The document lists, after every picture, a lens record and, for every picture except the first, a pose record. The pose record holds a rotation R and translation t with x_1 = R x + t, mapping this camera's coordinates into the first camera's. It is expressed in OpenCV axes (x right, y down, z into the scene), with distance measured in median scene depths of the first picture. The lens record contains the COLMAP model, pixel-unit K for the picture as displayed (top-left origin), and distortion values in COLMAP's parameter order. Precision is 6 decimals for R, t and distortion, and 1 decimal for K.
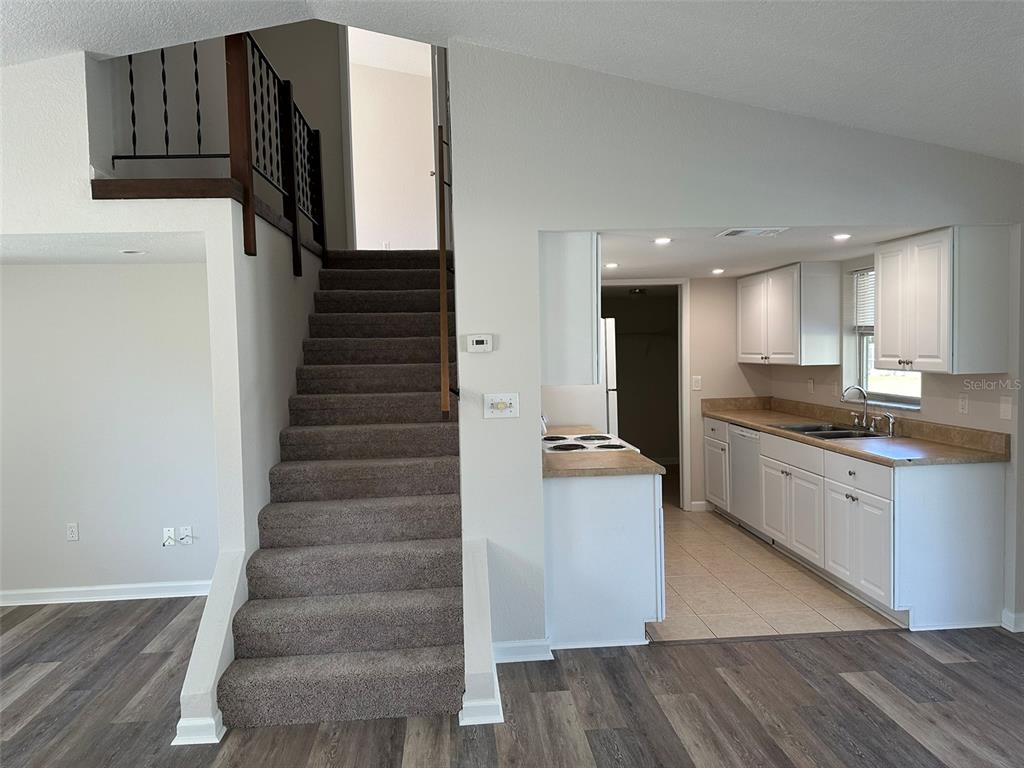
lens RADIAL K [[663.4, 0, 510.7], [0, 663.4, 368.2], [0, 0, 1]] dist [0.057314, -0.057720]
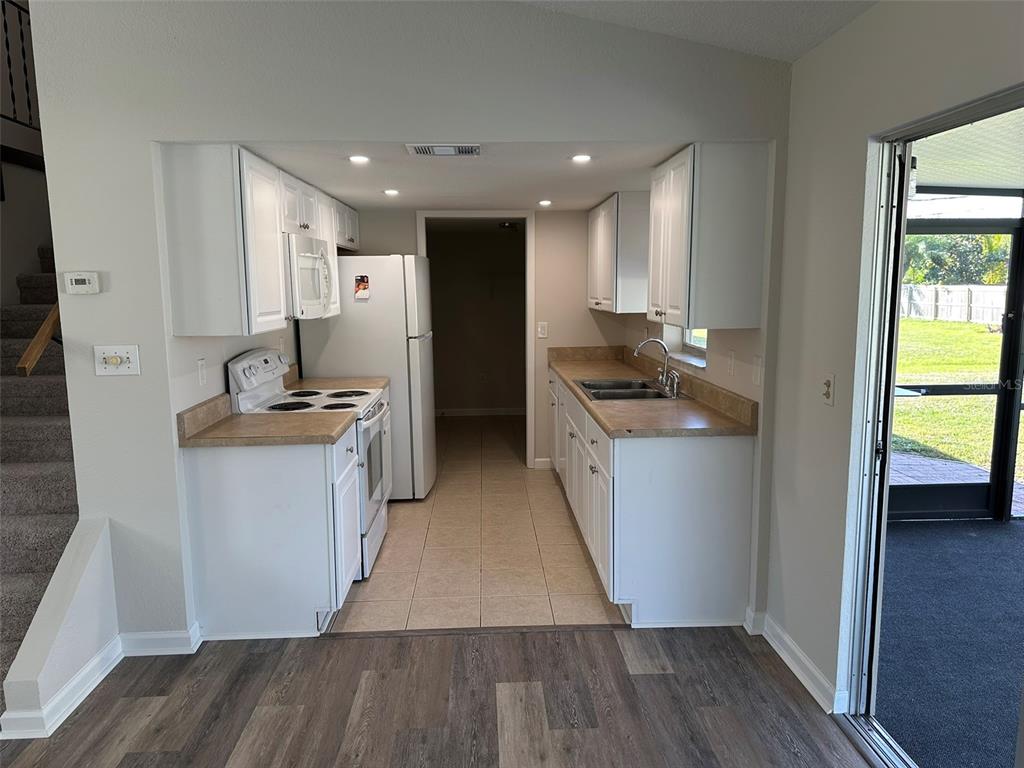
lens RADIAL K [[663.4, 0, 510.7], [0, 663.4, 368.2], [0, 0, 1]] dist [0.057314, -0.057720]
pose [[0.999196, 0.016613, -0.036482, 0.478644], [-0.013158, 0.995581, 0.092984, -0.016359], [0.037865, -0.092429, 0.994999, 0.180818]]
